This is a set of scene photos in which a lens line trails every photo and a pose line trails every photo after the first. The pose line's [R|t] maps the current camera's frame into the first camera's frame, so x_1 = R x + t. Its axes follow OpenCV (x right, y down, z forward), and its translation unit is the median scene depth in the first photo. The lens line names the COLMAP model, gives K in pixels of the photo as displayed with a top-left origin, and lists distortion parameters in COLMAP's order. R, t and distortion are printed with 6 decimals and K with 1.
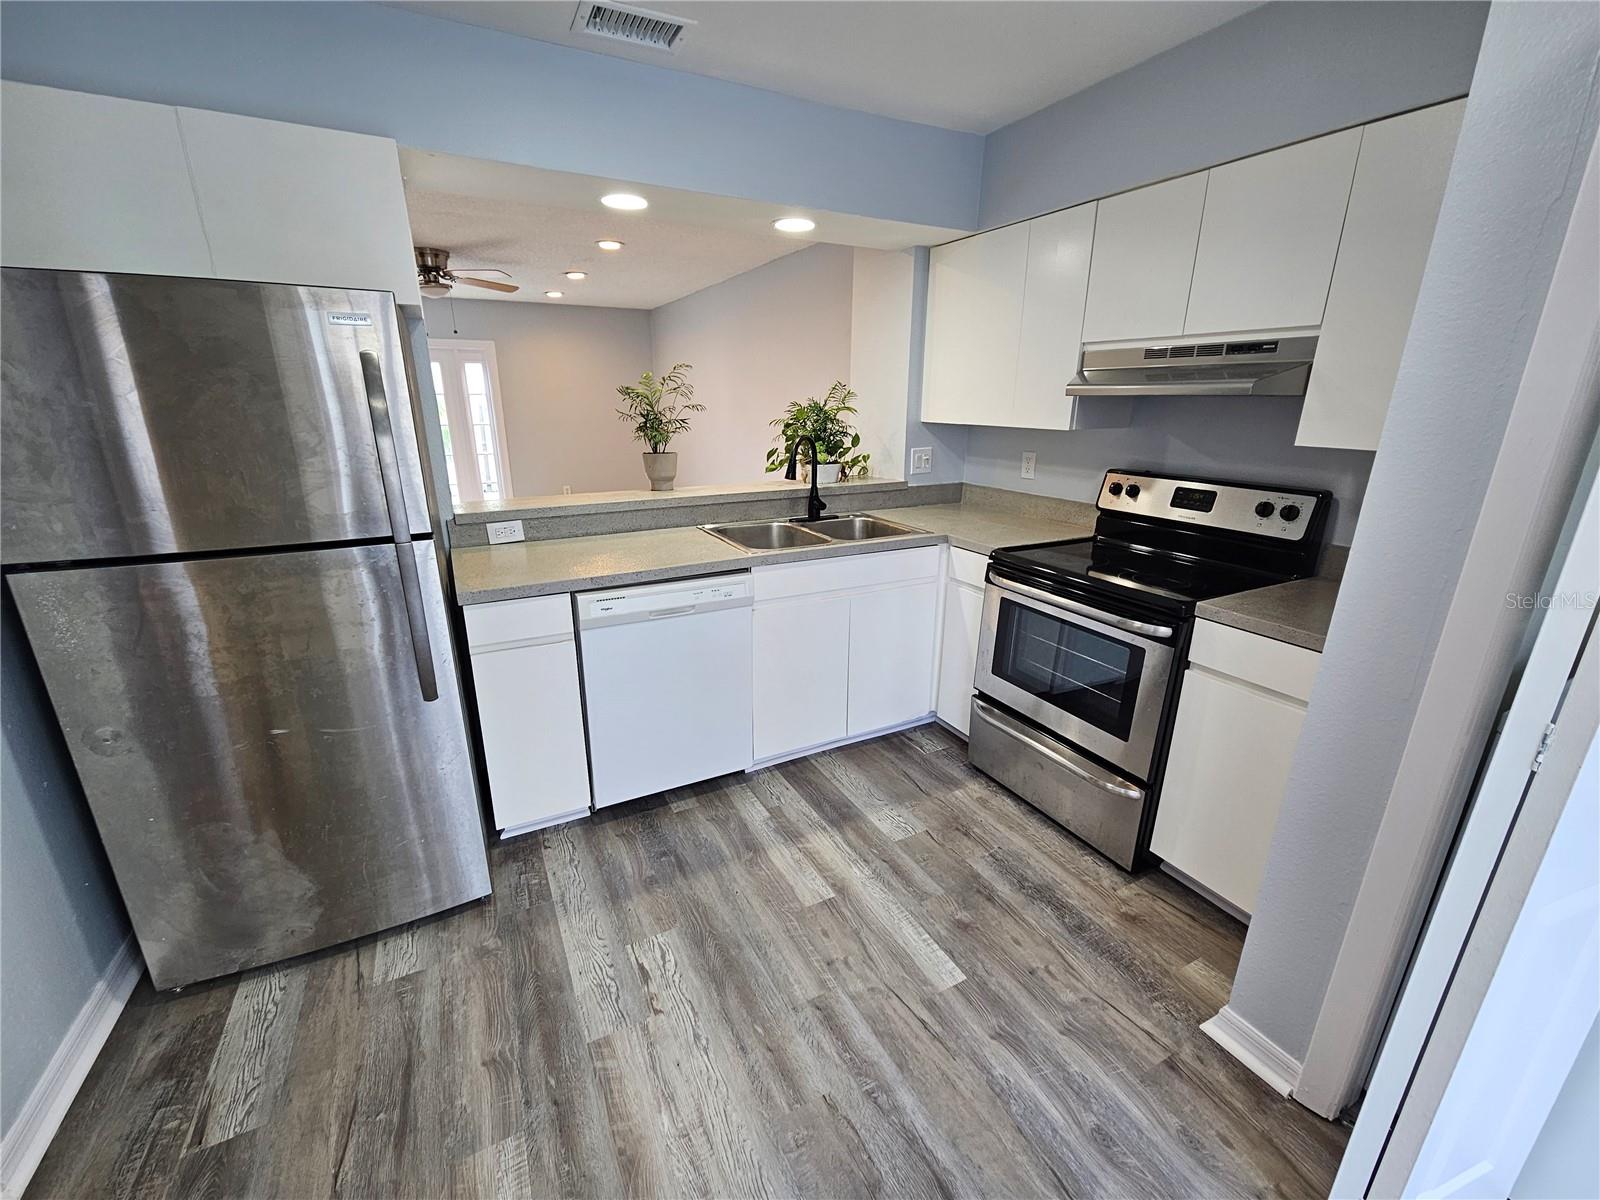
lens RADIAL K [[659.6, 0, 797.4], [0, 659.6, 600.4], [0, 0, 1]] dist [0.000585, 0.000476]
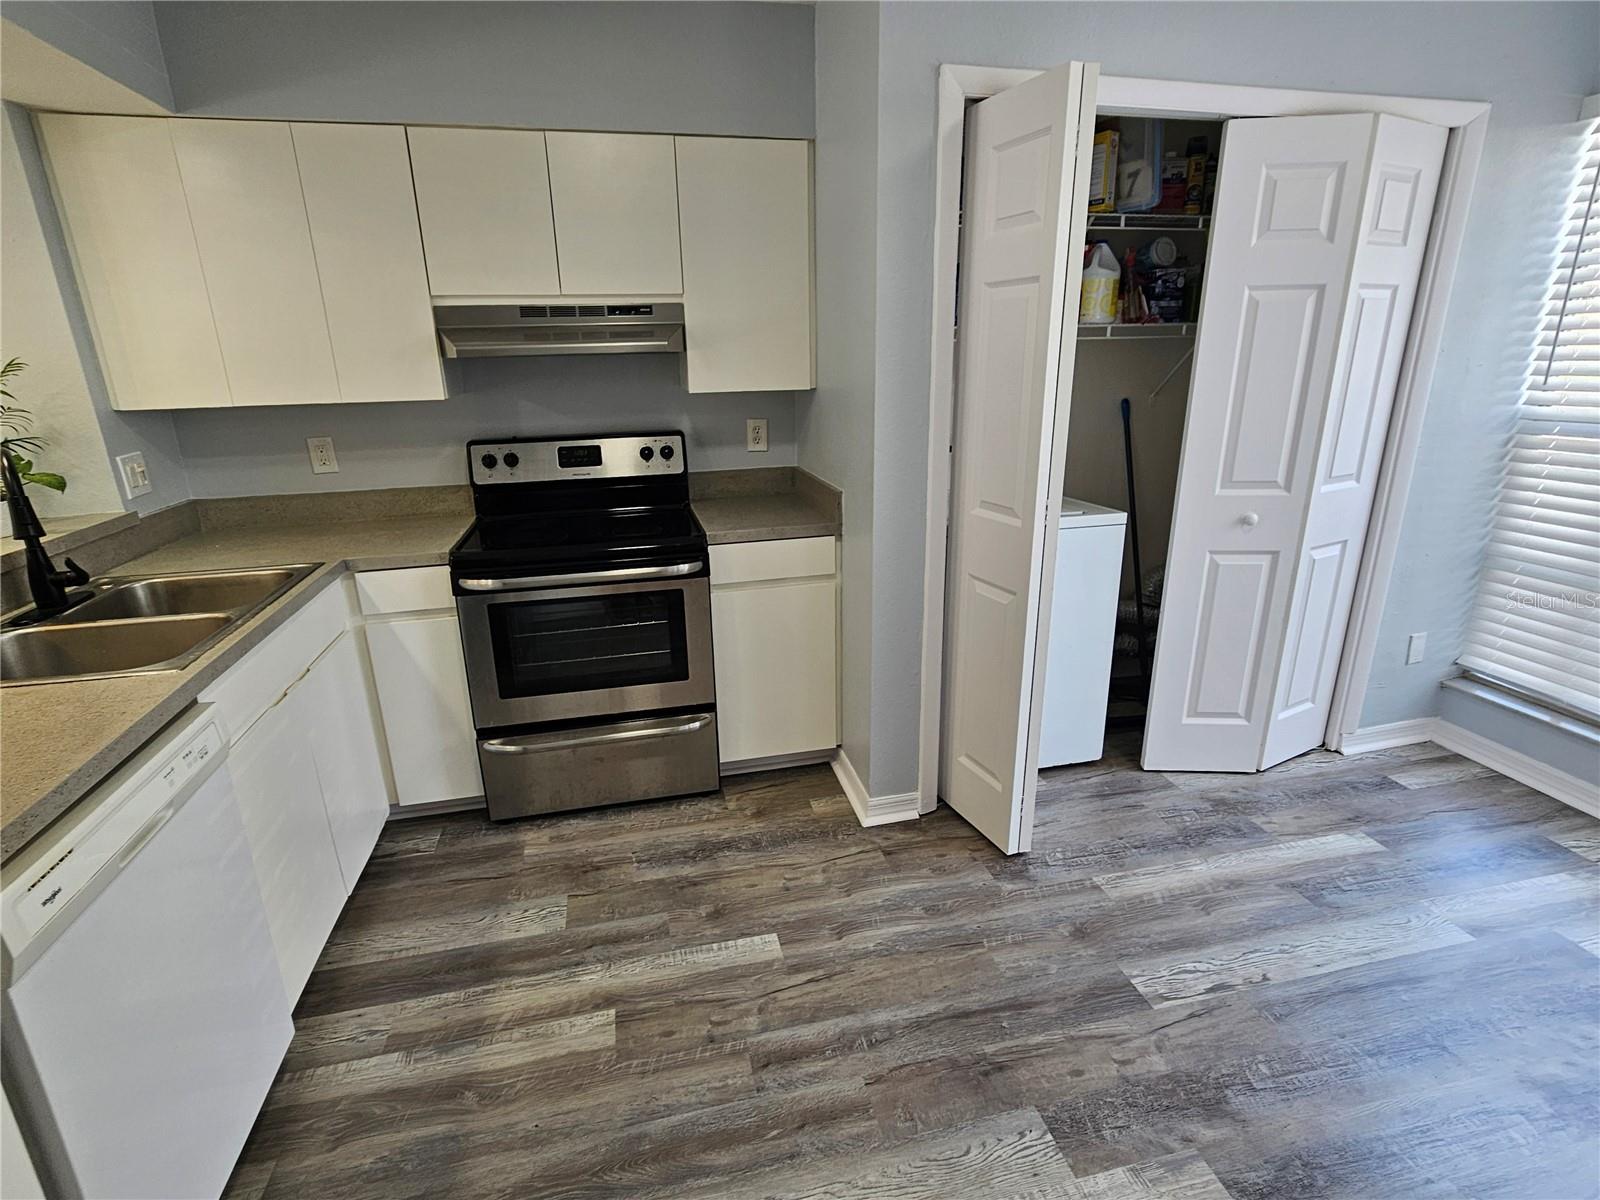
lens RADIAL K [[788.2, 0, 791.7], [0, 788.2, 605.4], [0, 0, 1]] dist [-0.000175, 0.000374]
pose [[0.256200, -0.304240, 0.917496, -0.617597], [0.310728, 0.924719, 0.219869, -0.129412], [-0.915320, 0.228761, 0.331449, 0.423275]]
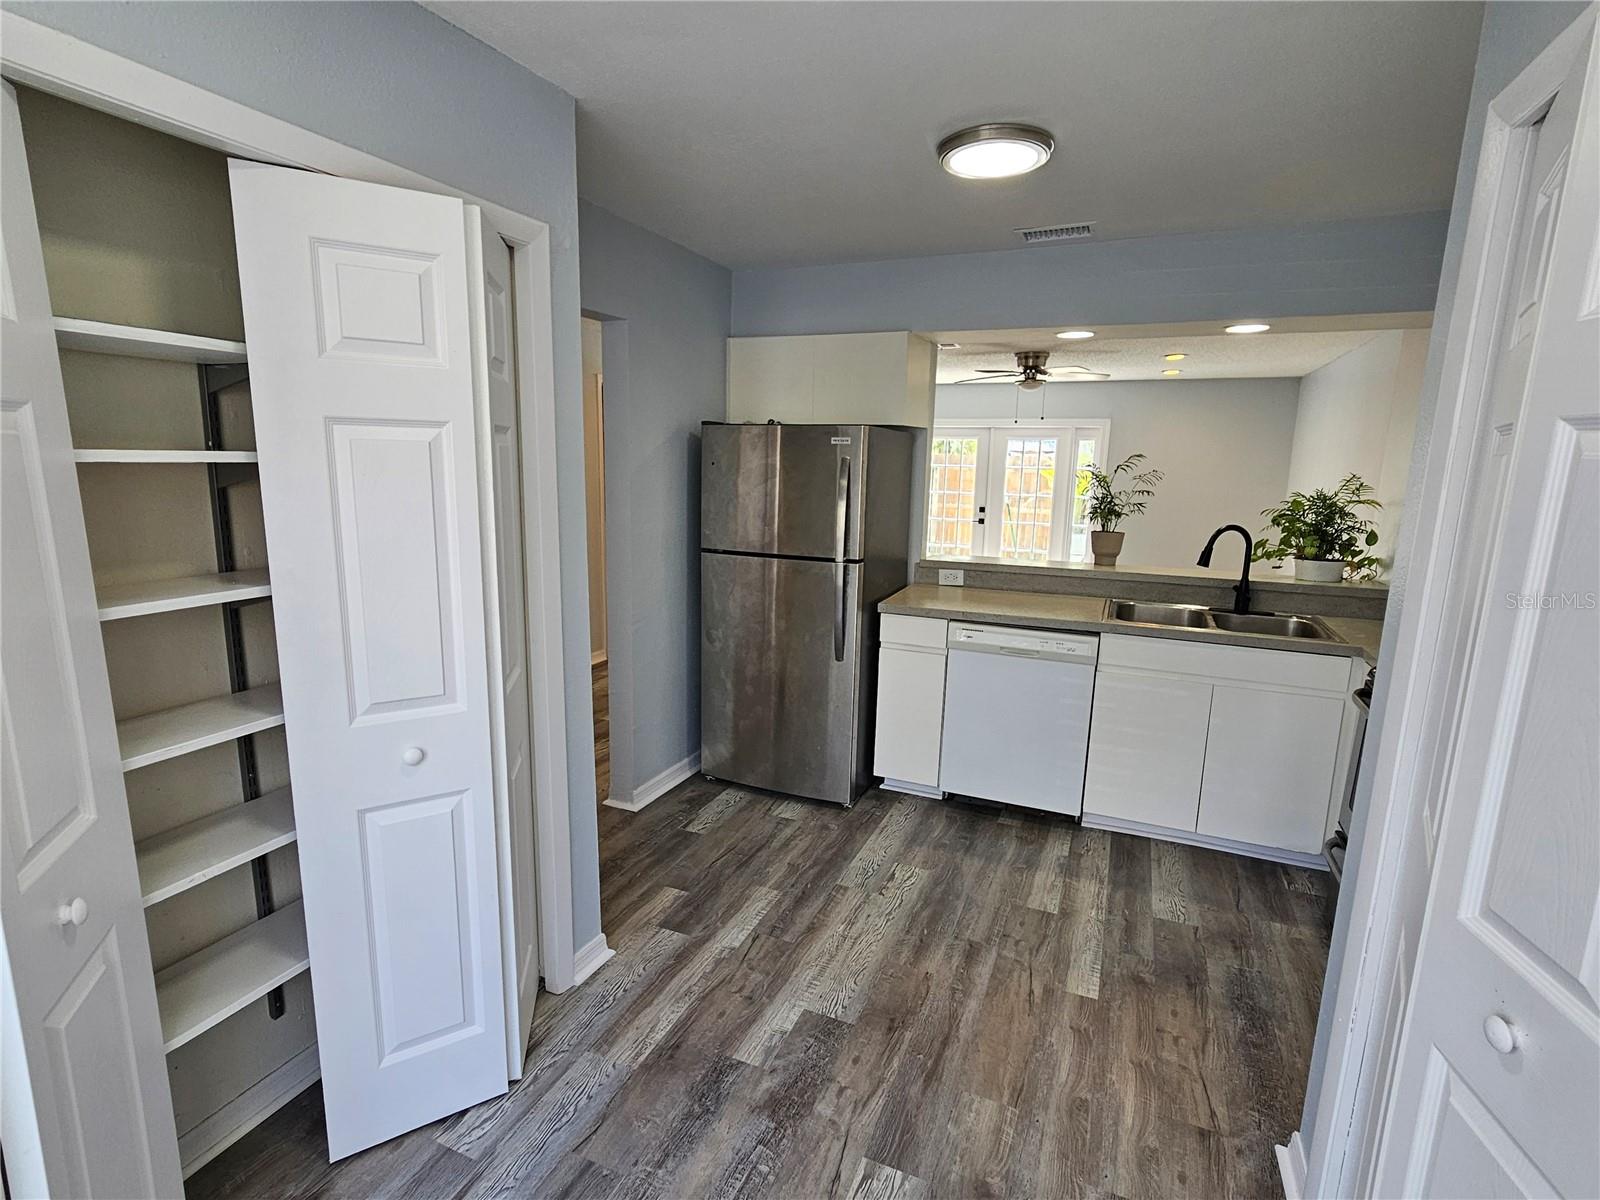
lens RADIAL K [[788.2, 0, 791.7], [0, 788.2, 605.4], [0, 0, 1]] dist [-0.000175, 0.000374]
pose [[0.626451, 0.153744, -0.764148, 0.769162], [-0.247778, 0.968782, -0.008214, 0.058520], [0.739030, 0.194485, 0.644989, -0.338762]]
